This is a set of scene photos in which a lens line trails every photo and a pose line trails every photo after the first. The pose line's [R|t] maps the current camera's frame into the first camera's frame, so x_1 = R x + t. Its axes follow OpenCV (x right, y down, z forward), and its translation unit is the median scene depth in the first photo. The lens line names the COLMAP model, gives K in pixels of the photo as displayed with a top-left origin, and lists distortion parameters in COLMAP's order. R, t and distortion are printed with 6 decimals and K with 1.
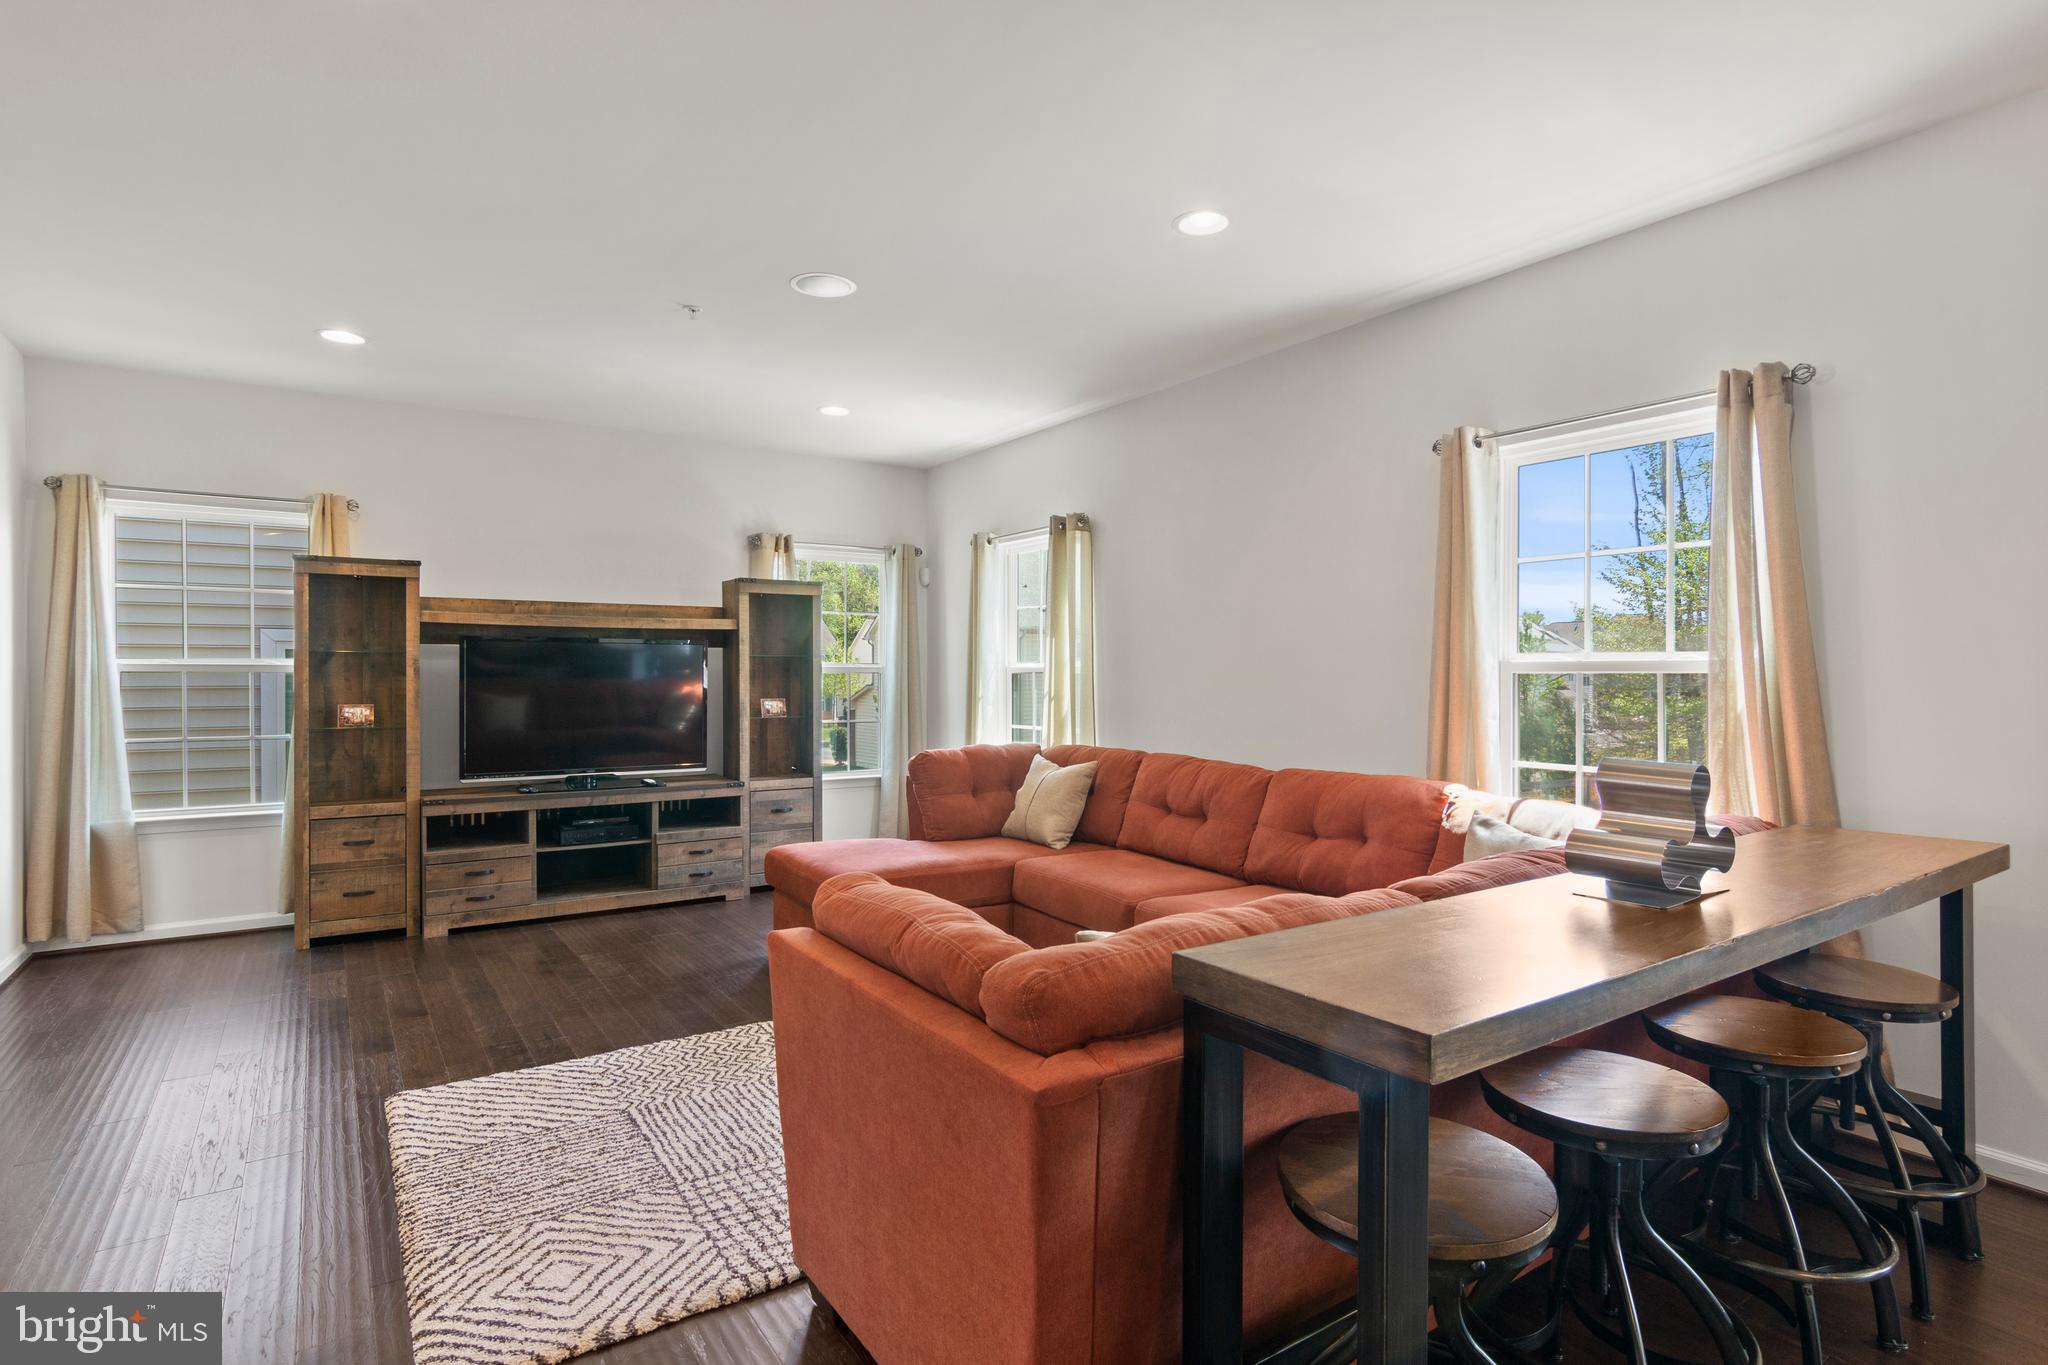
lens RADIAL K [[1028.3, 0, 1029.8], [0, 1028.3, 694.2], [0, 0, 1]] dist [-0.003016, -0.000146]
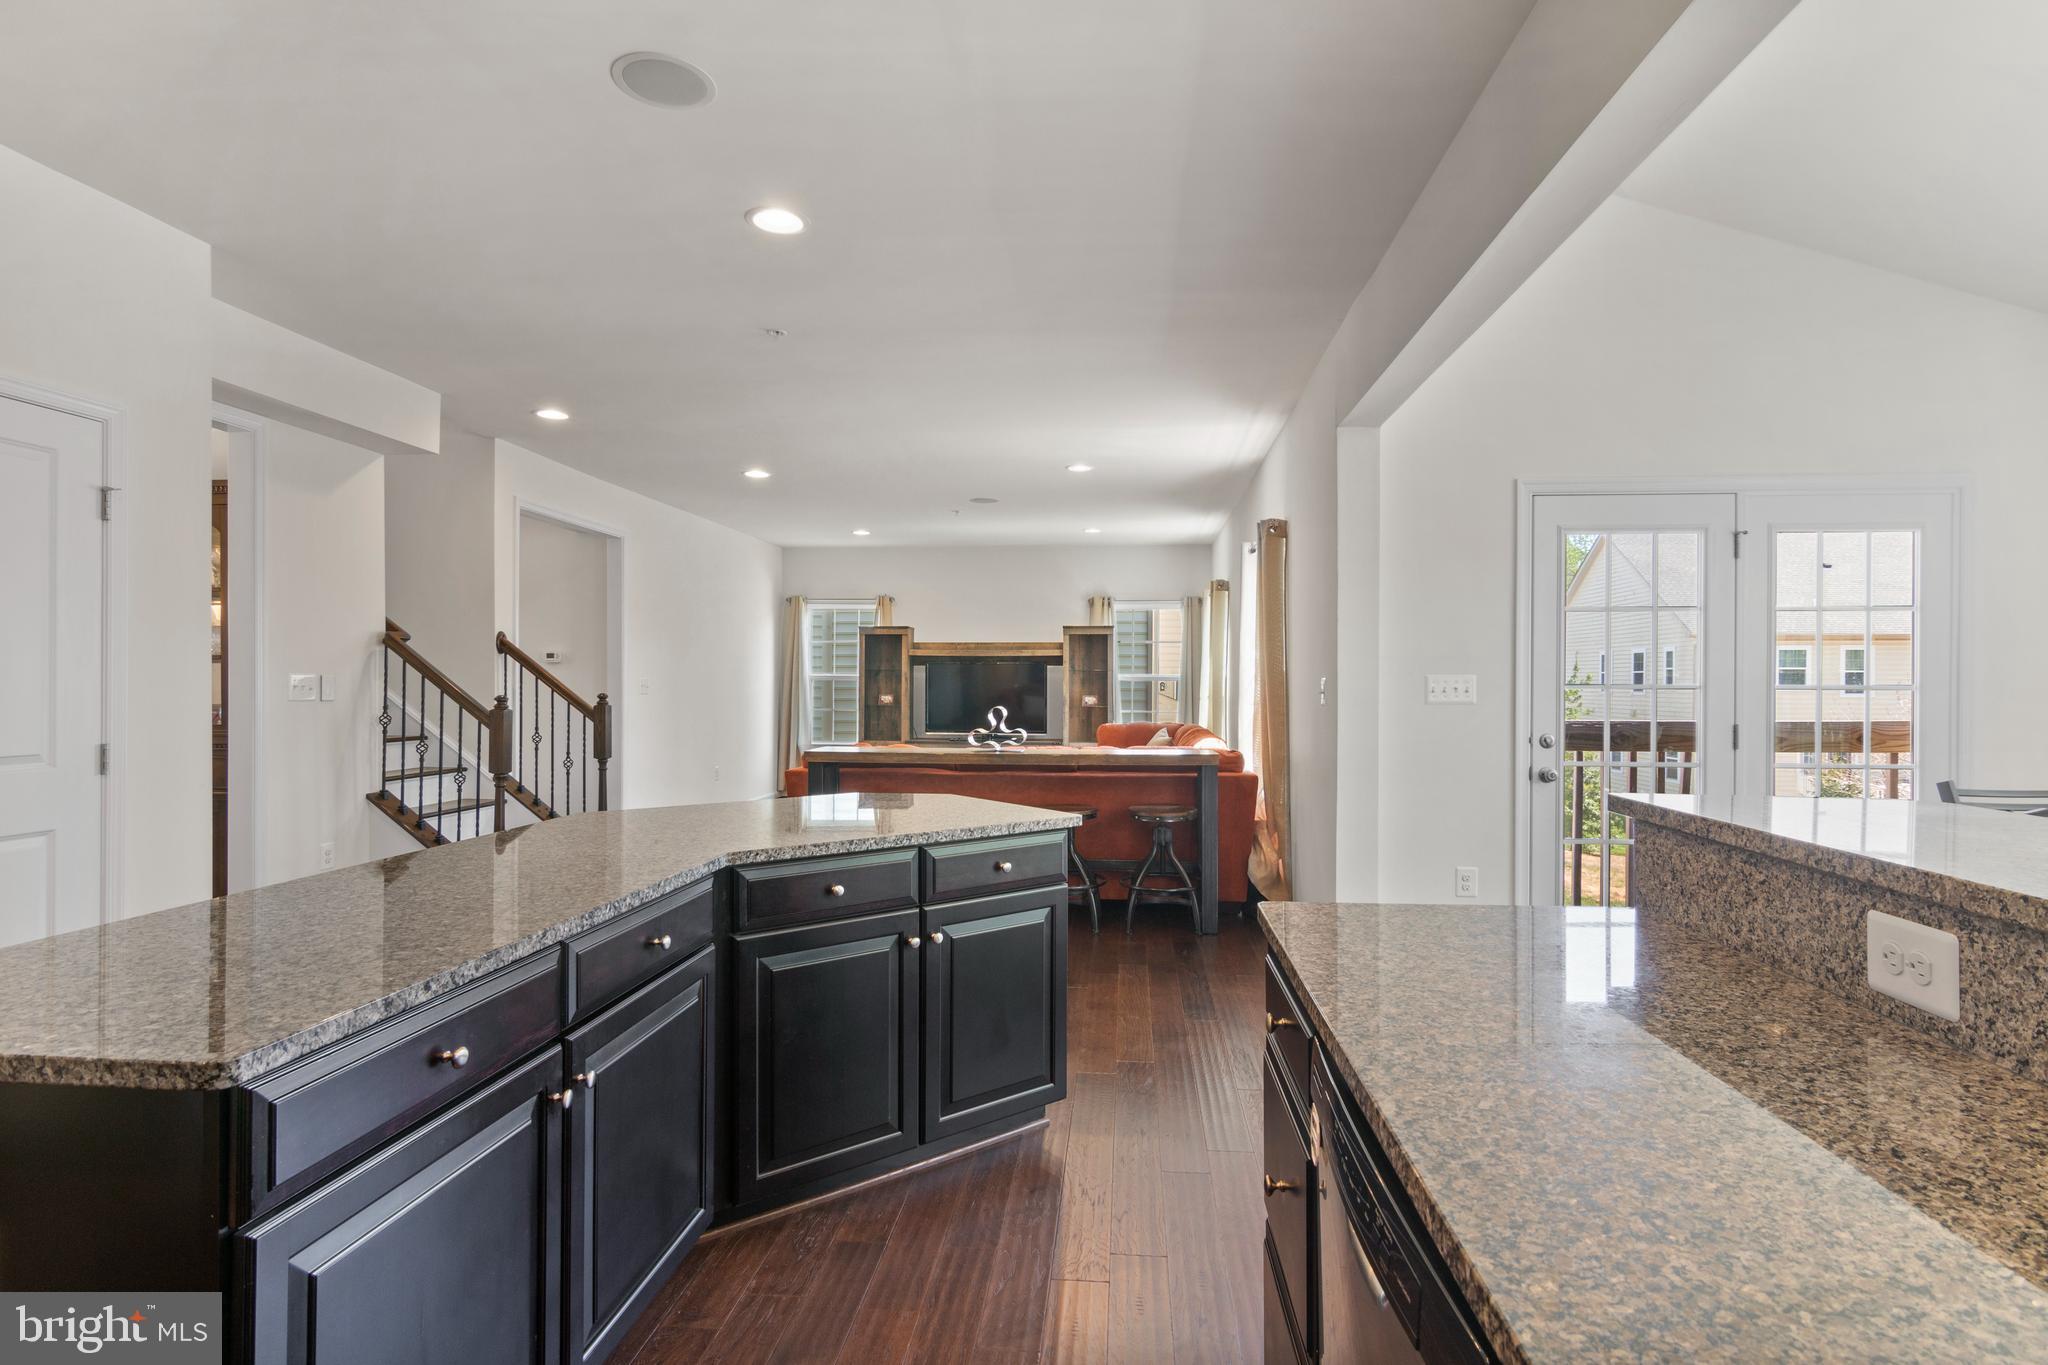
lens RADIAL K [[1052.9, 0, 1021.6], [0, 1052.9, 671.9], [0, 0, 1]] dist [0.001881, 0.001506]
pose [[0.766085, -0.002077, -0.642735, 0.926516], [-0.018472, 0.999511, -0.025246, 0.012034], [0.642473, 0.031213, 0.765672, -0.465906]]
